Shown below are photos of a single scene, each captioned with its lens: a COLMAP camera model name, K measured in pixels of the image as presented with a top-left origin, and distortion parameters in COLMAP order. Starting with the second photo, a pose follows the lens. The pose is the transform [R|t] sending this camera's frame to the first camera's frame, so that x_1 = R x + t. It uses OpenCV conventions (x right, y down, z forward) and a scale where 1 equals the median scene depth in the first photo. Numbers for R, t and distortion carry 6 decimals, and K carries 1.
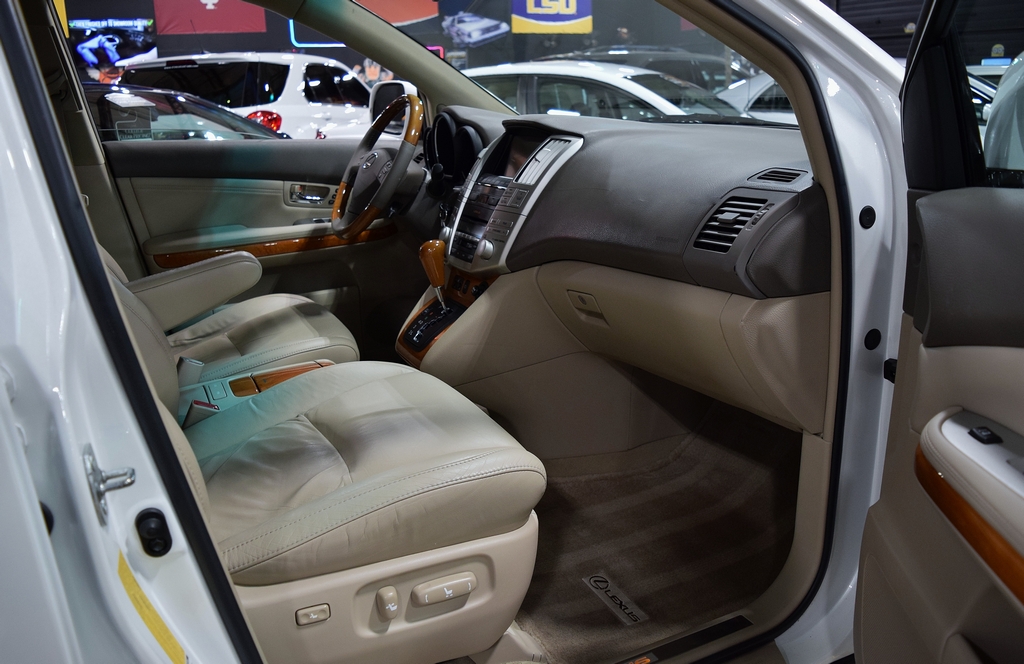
lens RADIAL K [[816.1, 0, 511.9], [0, 816.1, 329.7], [0, 0, 1]] dist [-0.099997, 0.024259]
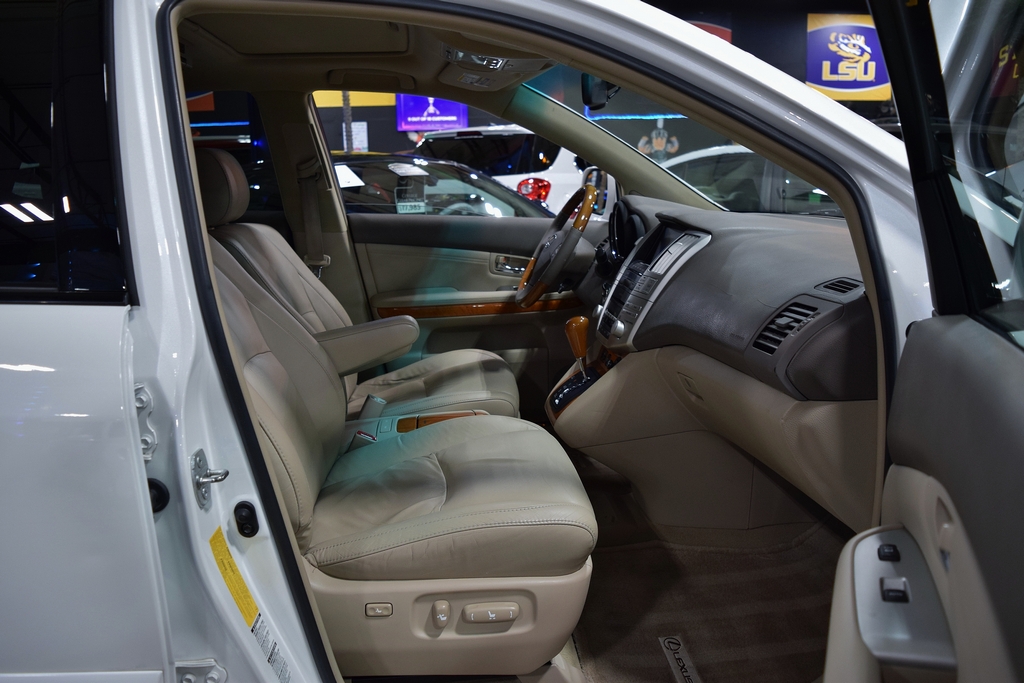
lens RADIAL K [[796.4, 0, 510.0], [0, 796.4, 340.2], [0, 0, 1]] dist [-0.099468, 0.025122]
pose [[0.935363, 0.085166, -0.343284, 0.213370], [-0.104268, 0.993840, -0.037541, -0.027282], [0.337972, 0.070908, 0.938481, -0.079635]]
